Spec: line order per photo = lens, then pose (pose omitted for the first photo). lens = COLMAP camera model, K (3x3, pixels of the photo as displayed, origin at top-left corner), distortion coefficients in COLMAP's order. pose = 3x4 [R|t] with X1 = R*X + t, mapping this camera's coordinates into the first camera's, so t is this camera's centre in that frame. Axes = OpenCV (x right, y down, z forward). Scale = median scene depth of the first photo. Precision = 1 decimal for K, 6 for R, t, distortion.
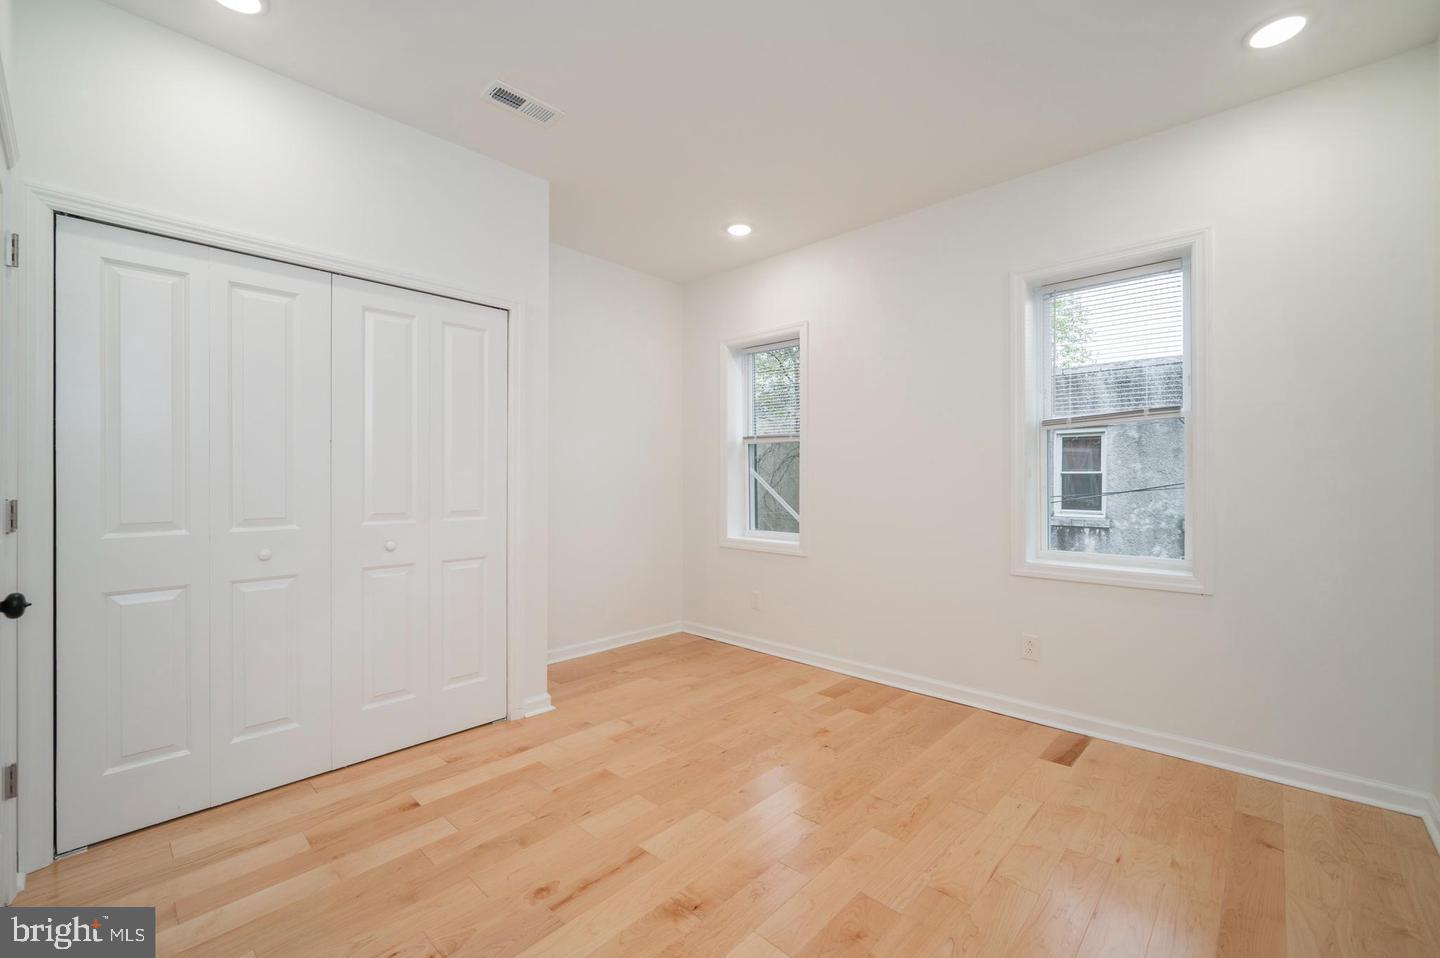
lens RADIAL K [[592.4, 0, 720.0], [0, 592.4, 479.0], [0, 0, 1]] dist [-0.000462, 0.000025]
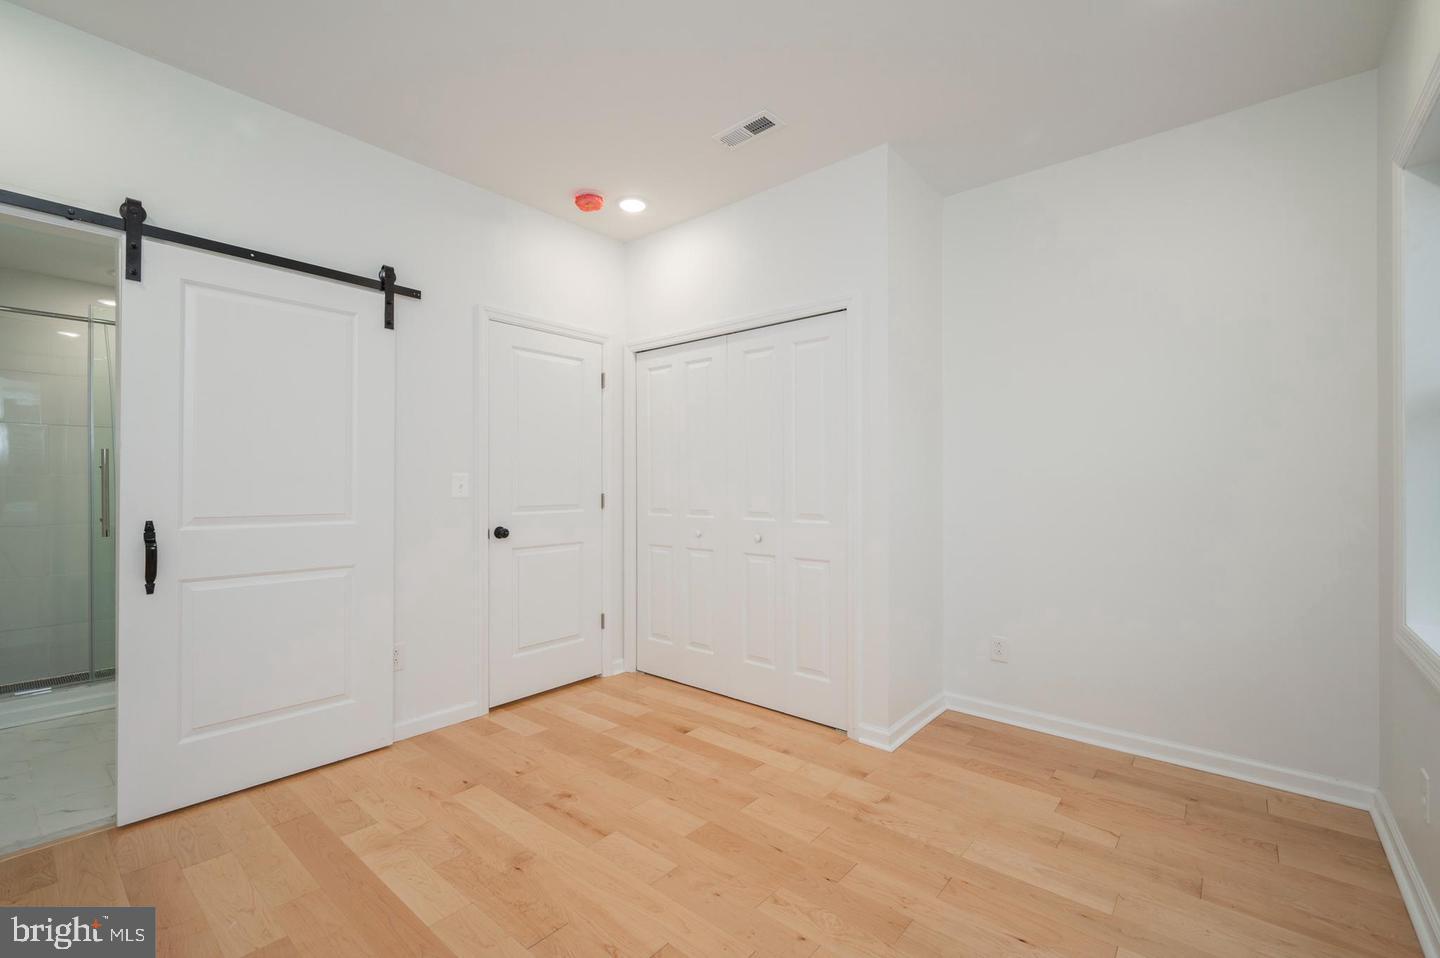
lens RADIAL K [[623.9, 0, 713.9], [0, 623.9, 482.5], [0, 0, 1]] dist [0.001072, 0.000199]
pose [[0.046023, -0.004562, -0.998930, 0.632515], [-0.001568, 0.999988, -0.004639, 0.003030], [0.998939, 0.001779, 0.046015, 0.723058]]
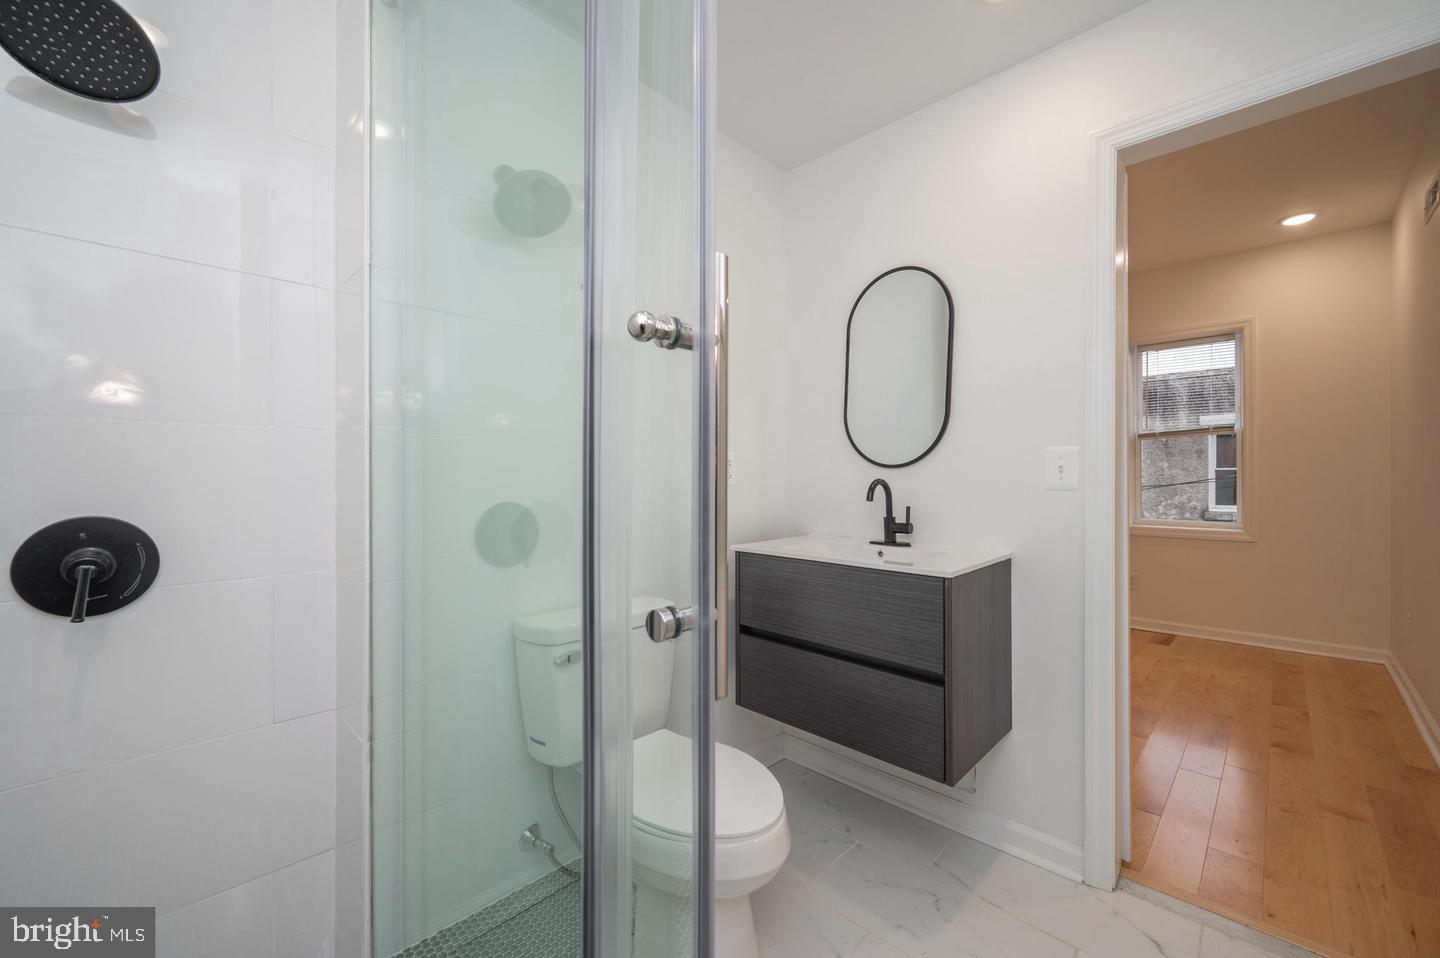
lens RADIAL K [[564.2, 0, 720.0], [0, 564.2, 479.0], [0, 0, 1]] dist [-0.001749, -0.000308]
pose [[0.999540, -0.002337, -0.030232, -0.511807], [0.002336, 0.999997, -0.000049, 0.014723], [0.030232, -0.000021, 0.999543, -0.508827]]
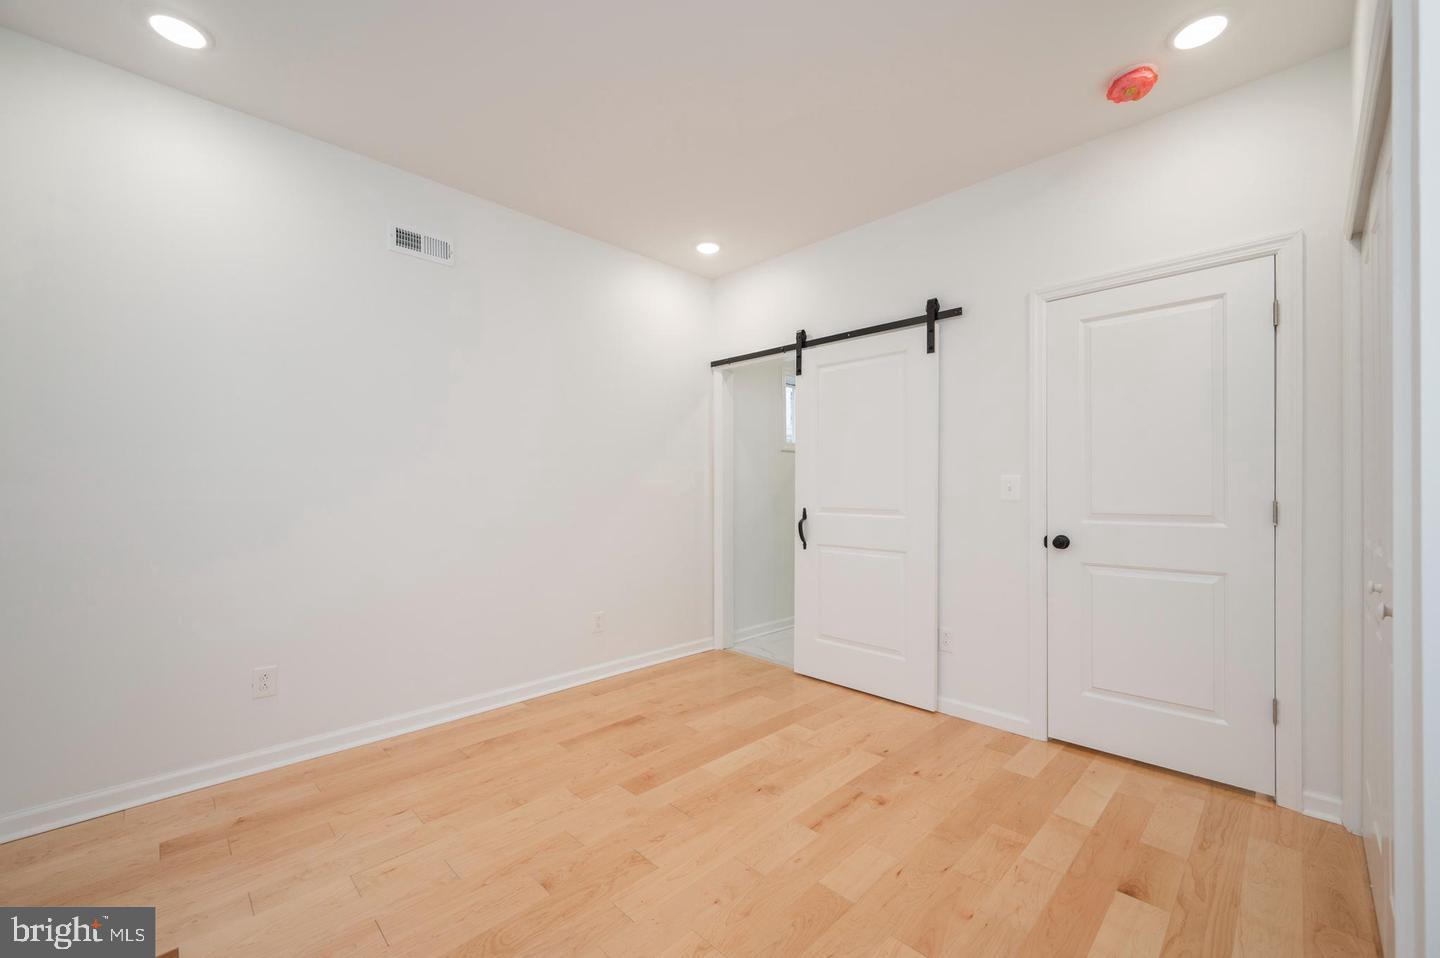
lens RADIAL K [[579.4, 0, 712.1], [0, 579.4, 489.8], [0, 0, 1]] dist [-0.000570, -0.000273]
pose [[-0.998560, 0.001860, 0.053612, -0.003053], [0.002026, 0.999993, 0.003038, 0.003253], [-0.053606, 0.003142, -0.998557, 1.312774]]
